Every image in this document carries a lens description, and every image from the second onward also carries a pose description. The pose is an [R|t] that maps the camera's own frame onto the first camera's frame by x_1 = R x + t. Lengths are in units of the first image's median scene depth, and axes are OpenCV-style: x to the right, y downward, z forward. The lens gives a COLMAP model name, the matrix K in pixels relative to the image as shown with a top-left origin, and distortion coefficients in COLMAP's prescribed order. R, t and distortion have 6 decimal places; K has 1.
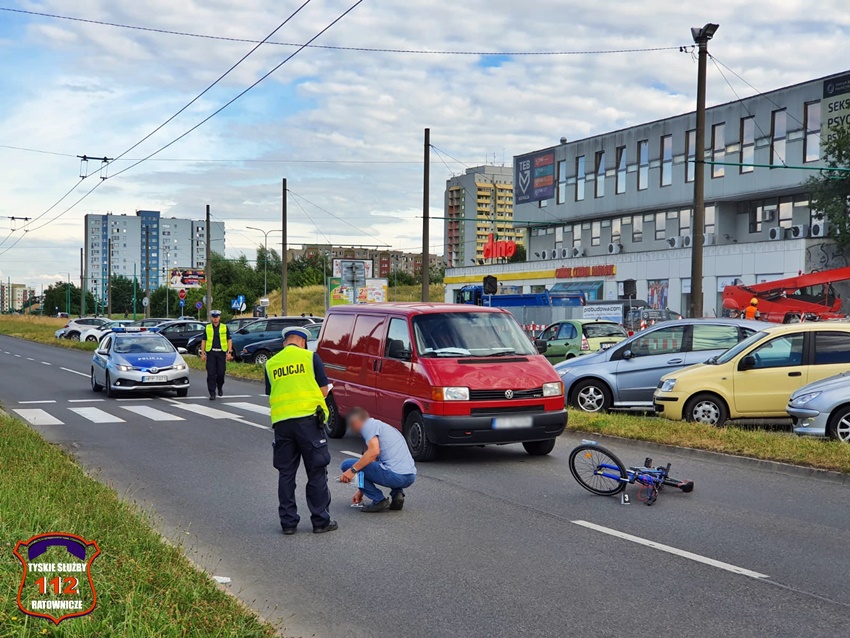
lens RADIAL K [[1296.0, 0, 437.1], [0, 1296.0, 320.0], [0, 0, 1]] dist [0.015666, -0.012430]
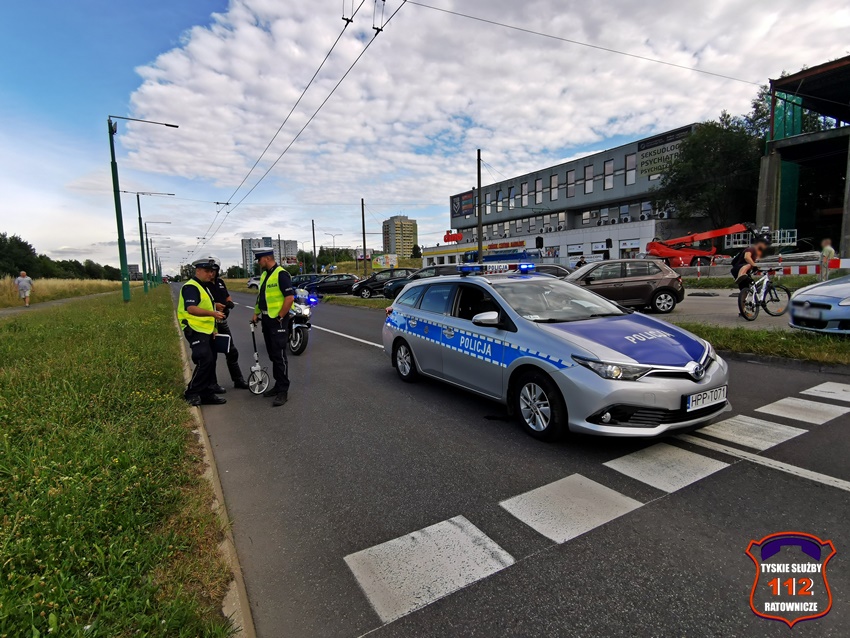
lens RADIAL K [[429.0, 0, 425.0], [0, 429.0, 319.0], [0, 0, 1]] dist [-0.009864, 0.000692]
pose [[0.989580, -0.052727, 0.133986, -0.104570], [0.038711, 0.993703, 0.105147, 0.002875], [-0.138686, -0.098864, 0.985389, 0.303596]]
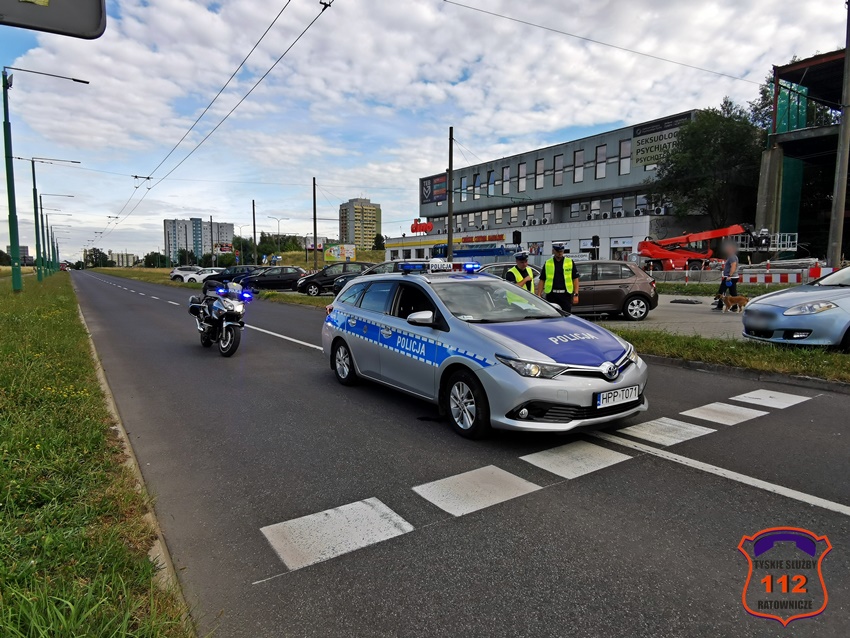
lens RADIAL K [[515.3, 0, 425.0], [0, 515.3, 319.0], [0, 0, 1]] dist [-0.013071, 0.002635]
pose [[0.978589, -0.027363, 0.203999, -0.102463], [0.007483, 0.995198, 0.097594, 0.002682], [-0.205690, -0.093978, 0.974094, 0.293600]]
